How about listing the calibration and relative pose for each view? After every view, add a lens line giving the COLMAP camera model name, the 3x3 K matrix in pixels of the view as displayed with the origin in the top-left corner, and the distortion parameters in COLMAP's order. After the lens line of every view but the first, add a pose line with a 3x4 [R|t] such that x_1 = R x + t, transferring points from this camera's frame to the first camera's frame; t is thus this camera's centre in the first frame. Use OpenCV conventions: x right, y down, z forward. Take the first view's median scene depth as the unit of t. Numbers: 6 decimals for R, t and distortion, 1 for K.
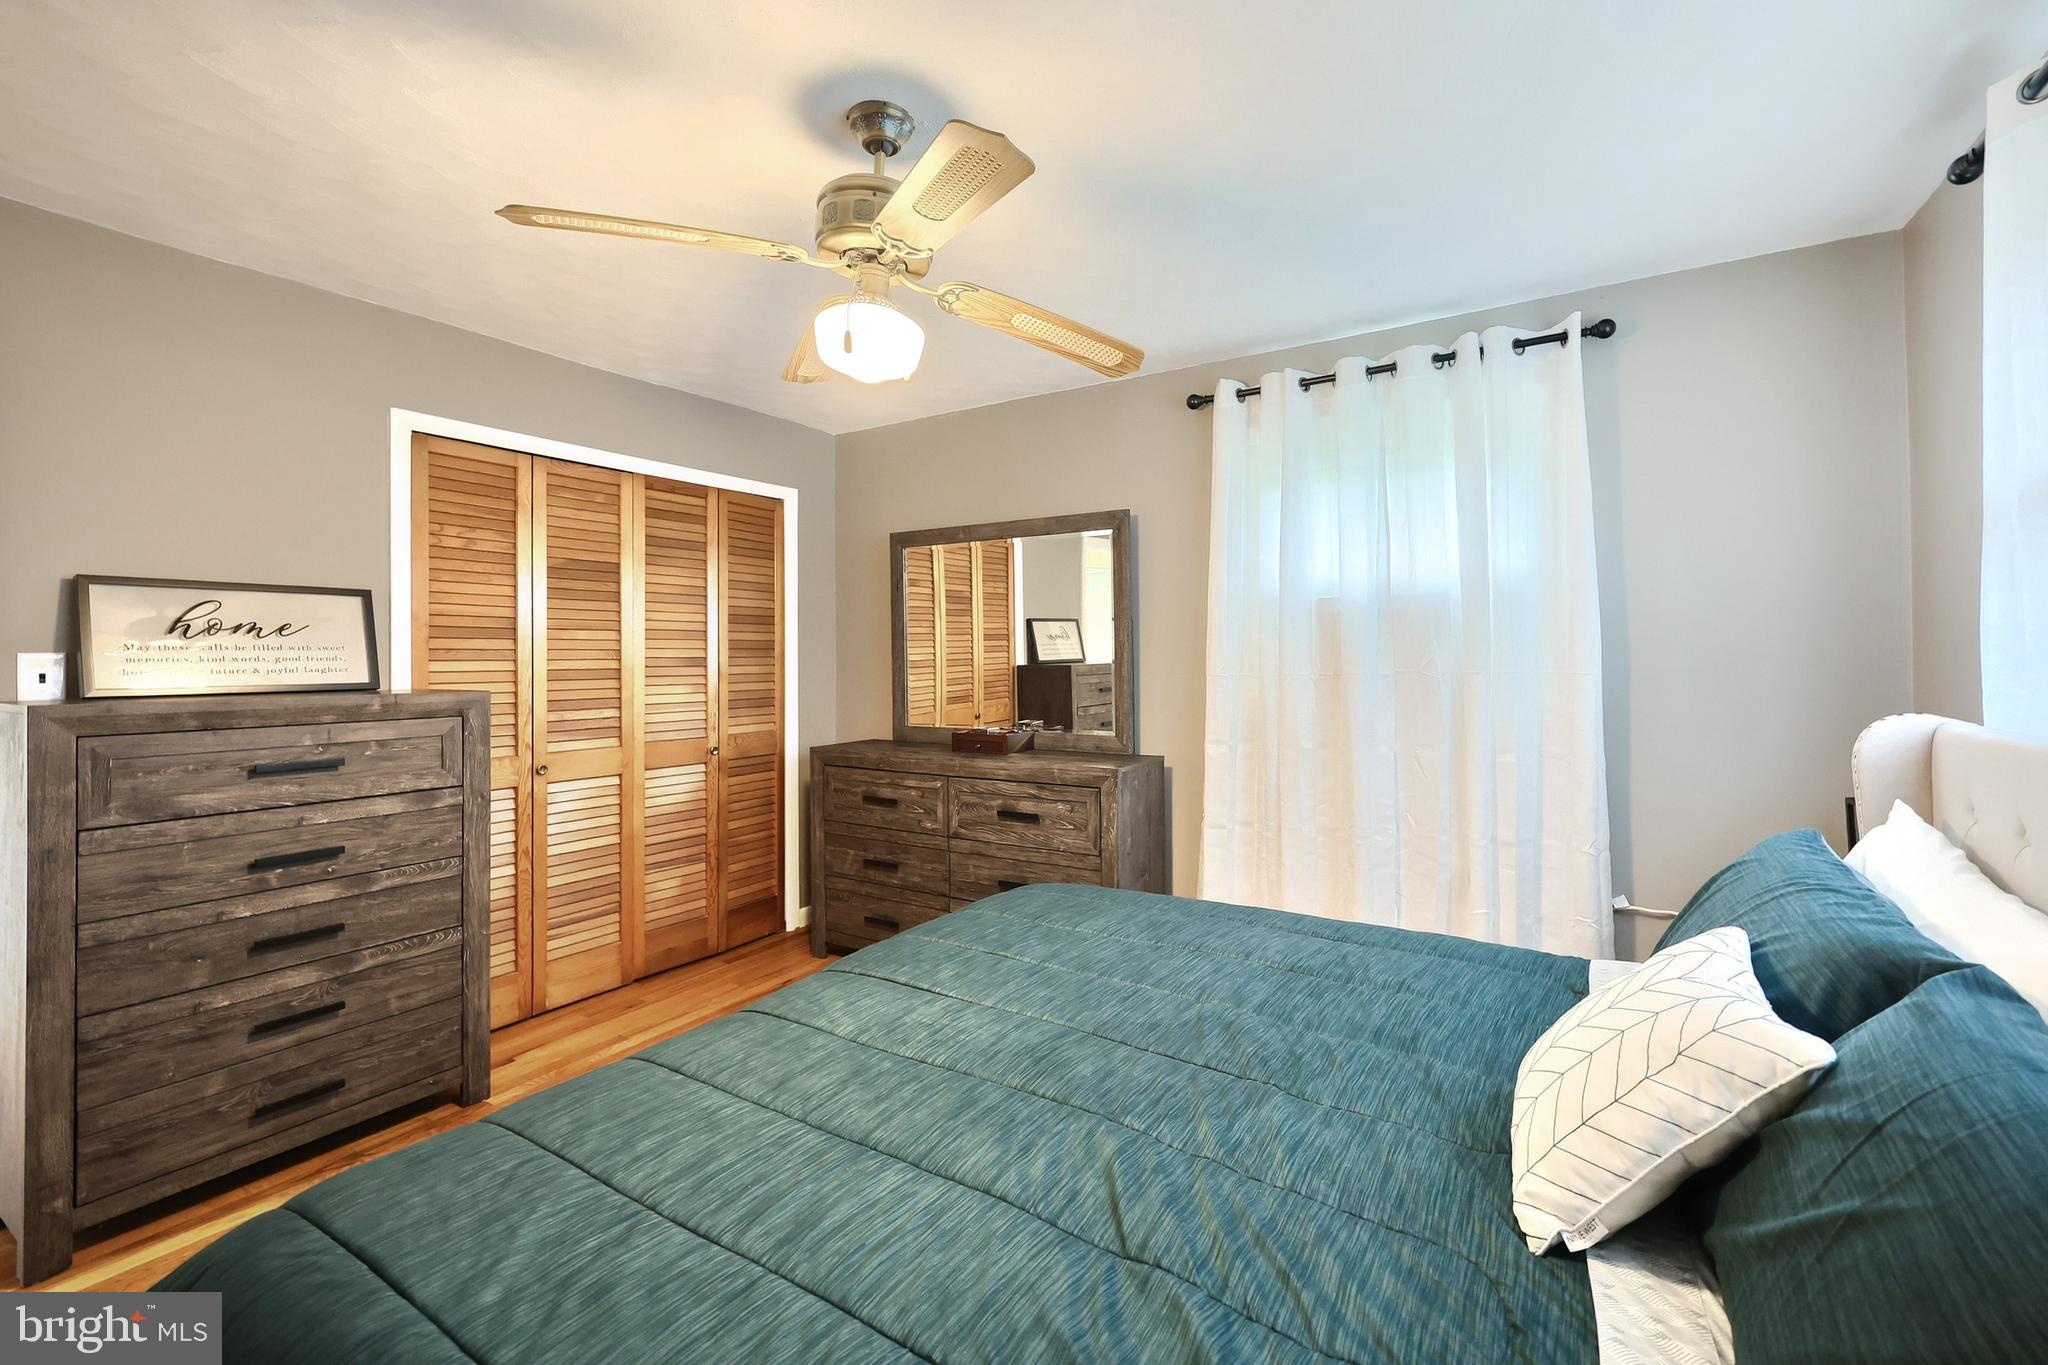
lens RADIAL K [[855.7, 0, 1036.0], [0, 855.7, 655.5], [0, 0, 1]] dist [-0.000981, -0.000108]
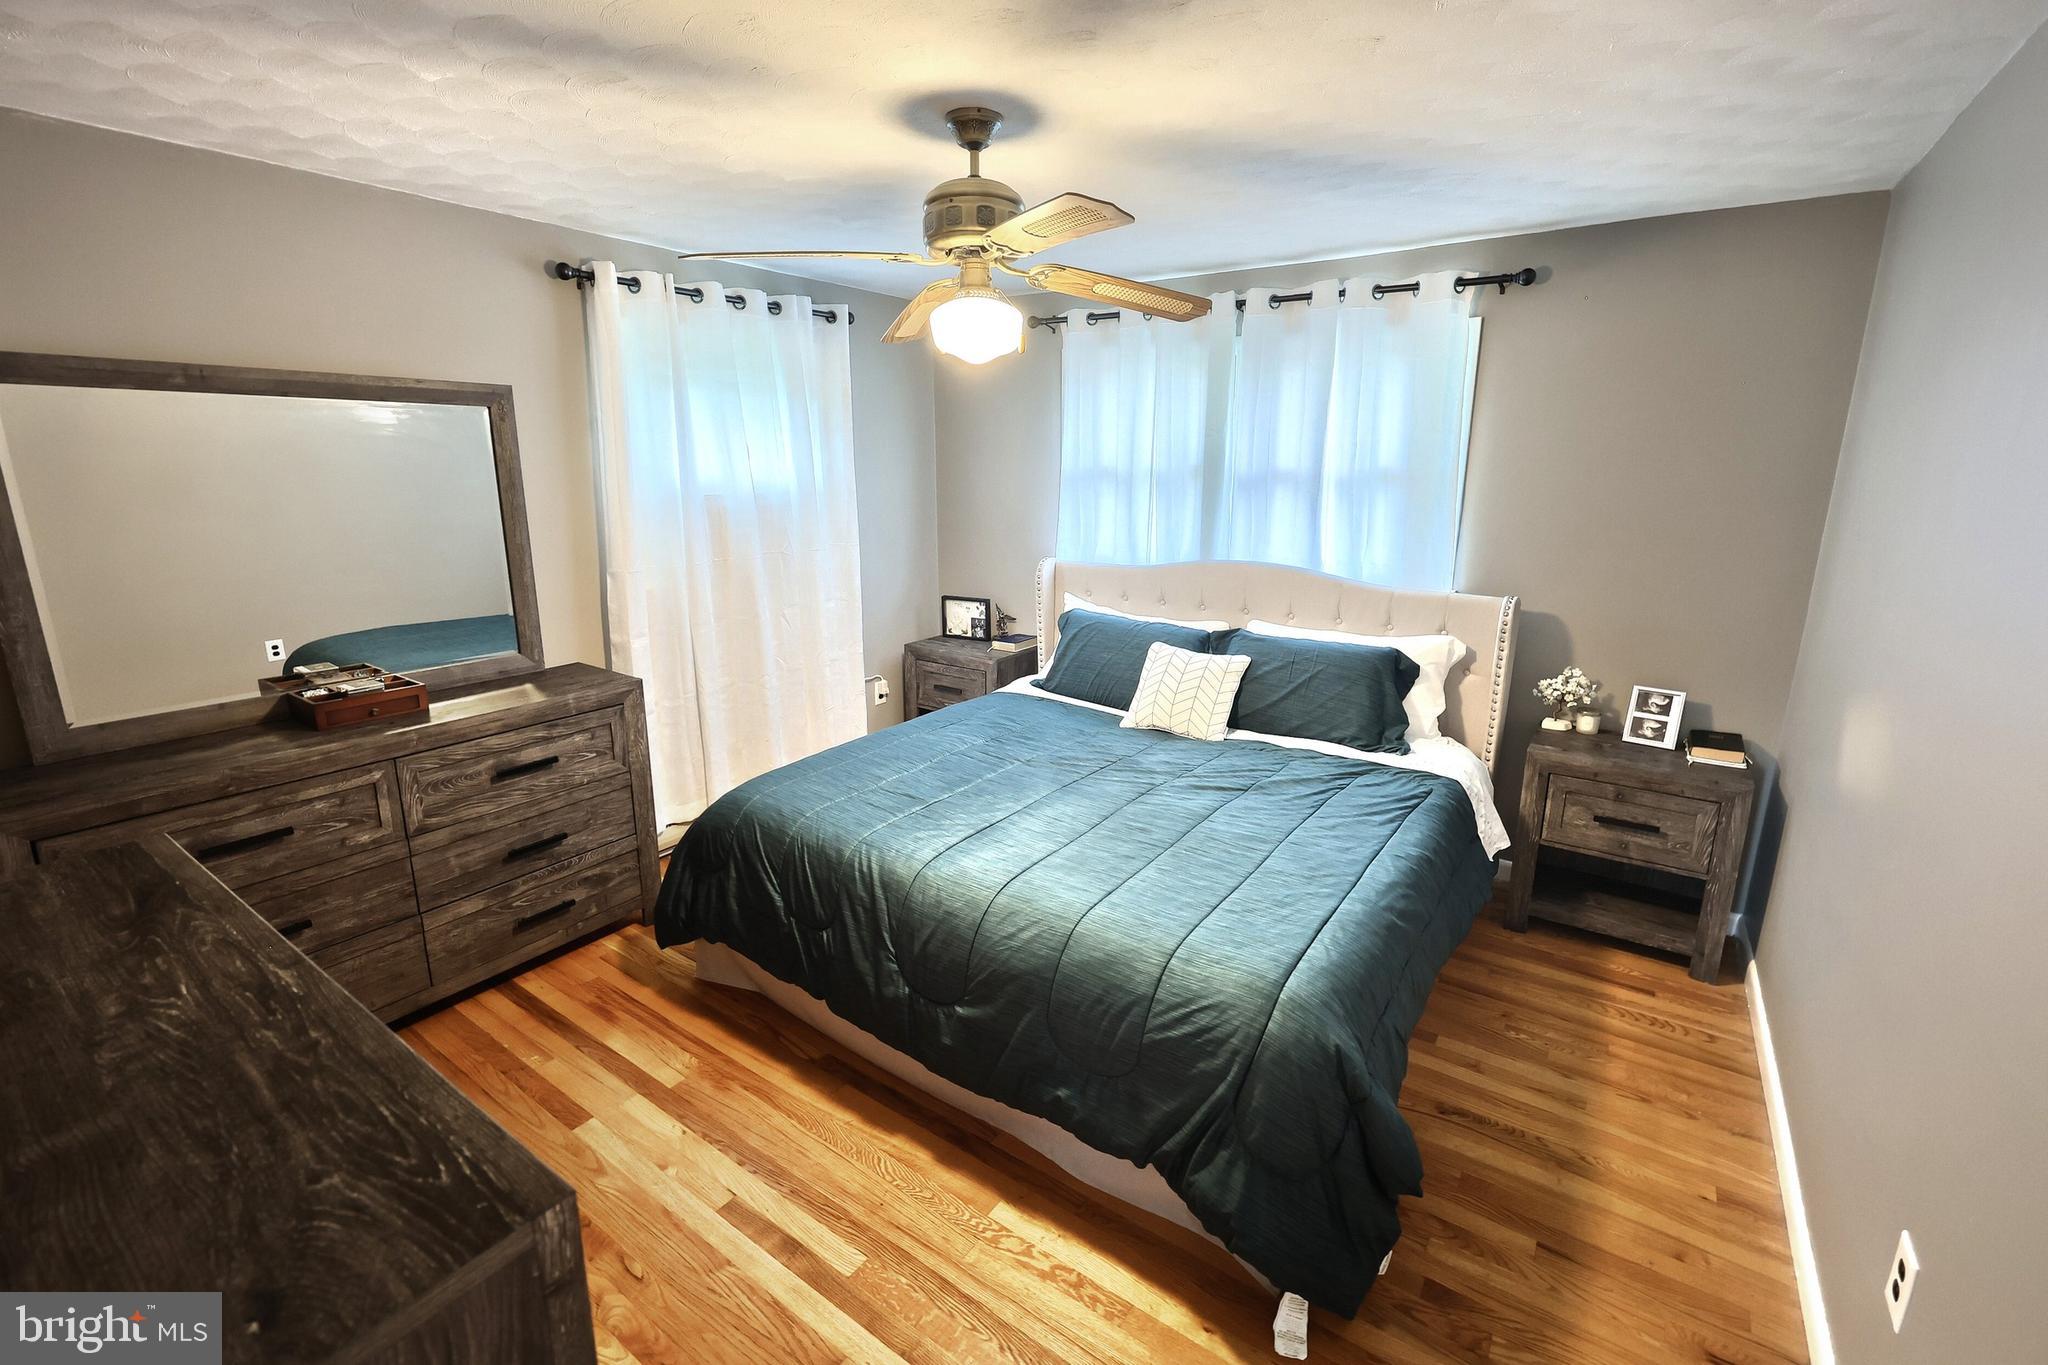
lens RADIAL K [[855.7, 0, 1036.0], [0, 855.7, 655.5], [0, 0, 1]] dist [-0.000981, -0.000108]
pose [[0.075951, -0.213343, 0.974021, -0.763350], [0.001128, 0.976860, 0.213877, -0.095720], [-0.997111, -0.015146, 0.074434, 0.442093]]
